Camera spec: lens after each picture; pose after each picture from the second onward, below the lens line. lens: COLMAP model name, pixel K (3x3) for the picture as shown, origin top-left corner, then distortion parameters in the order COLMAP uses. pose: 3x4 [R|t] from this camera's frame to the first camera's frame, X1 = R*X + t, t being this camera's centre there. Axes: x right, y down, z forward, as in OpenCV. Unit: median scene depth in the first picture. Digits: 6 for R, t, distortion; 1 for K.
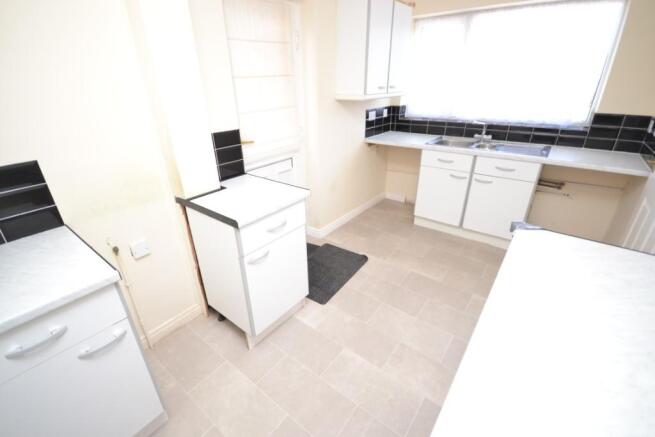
lens RADIAL K [[289.9, 0, 324.0], [0, 289.9, 215.0], [0, 0, 1]] dist [0.002418, -0.009604]
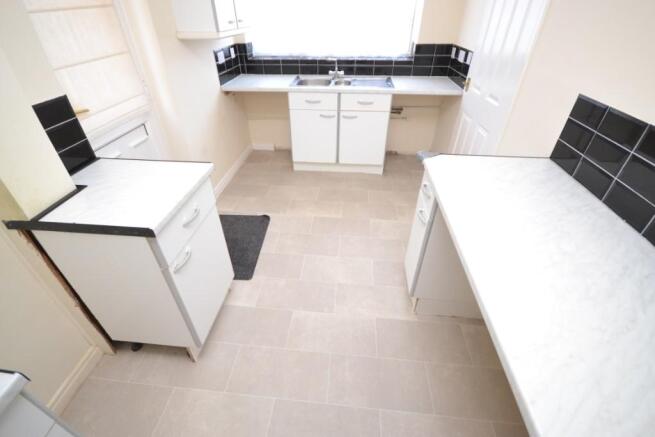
lens RADIAL K [[289.9, 0, 324.0], [0, 289.9, 215.0], [0, 0, 1]] dist [0.002418, -0.009604]
pose [[0.843328, -0.300902, 0.445259, -0.121073], [0.214876, 0.948236, 0.233831, -0.043077], [-0.492570, -0.101520, 0.864331, 0.075516]]
